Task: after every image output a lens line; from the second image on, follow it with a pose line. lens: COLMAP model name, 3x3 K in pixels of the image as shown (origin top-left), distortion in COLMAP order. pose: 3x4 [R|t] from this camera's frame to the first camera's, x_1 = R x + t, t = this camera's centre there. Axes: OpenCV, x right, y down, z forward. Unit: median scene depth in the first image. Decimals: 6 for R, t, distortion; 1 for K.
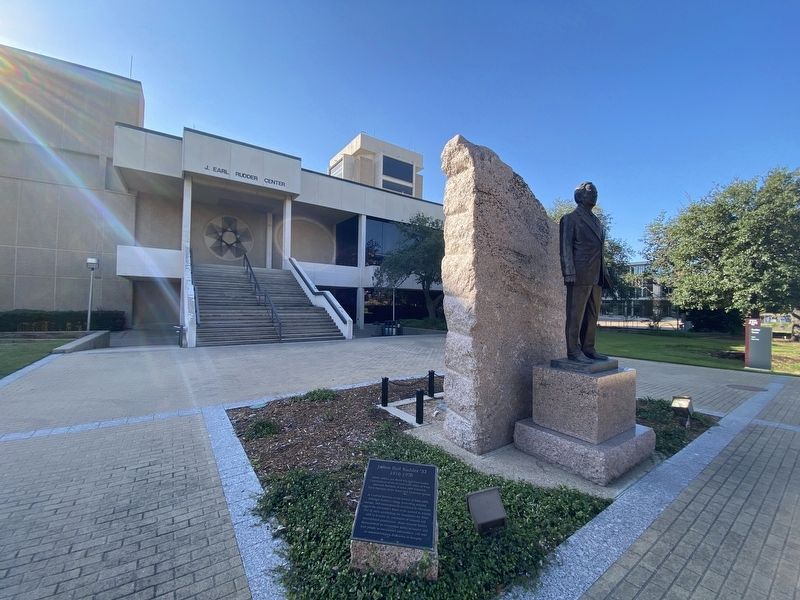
lens RADIAL K [[323.5, 0, 399.6], [0, 323.5, 301.0], [0, 0, 1]] dist [-0.011668, -0.000178]
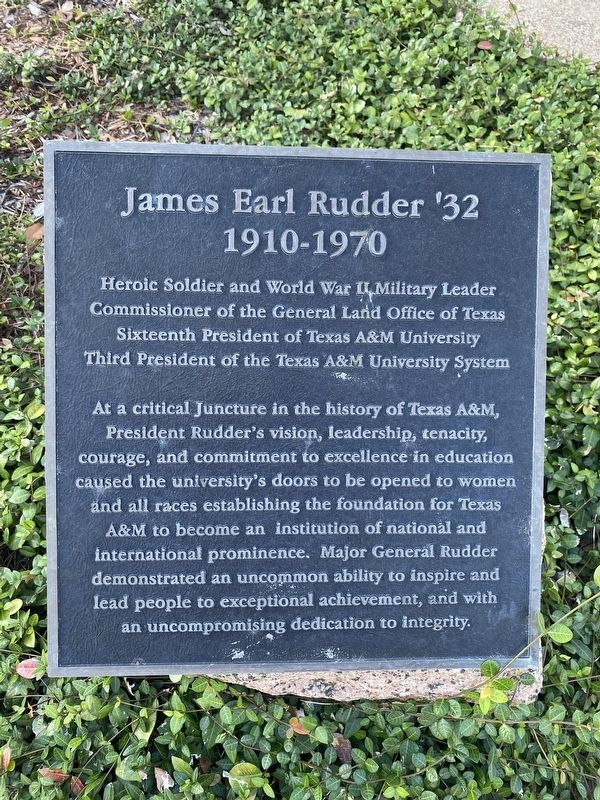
lens RADIAL K [[611.7, 0, 300.4], [0, 611.7, 401.4], [0, 0, 1]] dist [0.048350, -0.034006]
pose [[0.989851, -0.128254, 0.061209, -0.022591], [0.006701, 0.472356, 0.881383, 0.356498], [-0.141953, -0.872027, 0.468421, 0.867612]]
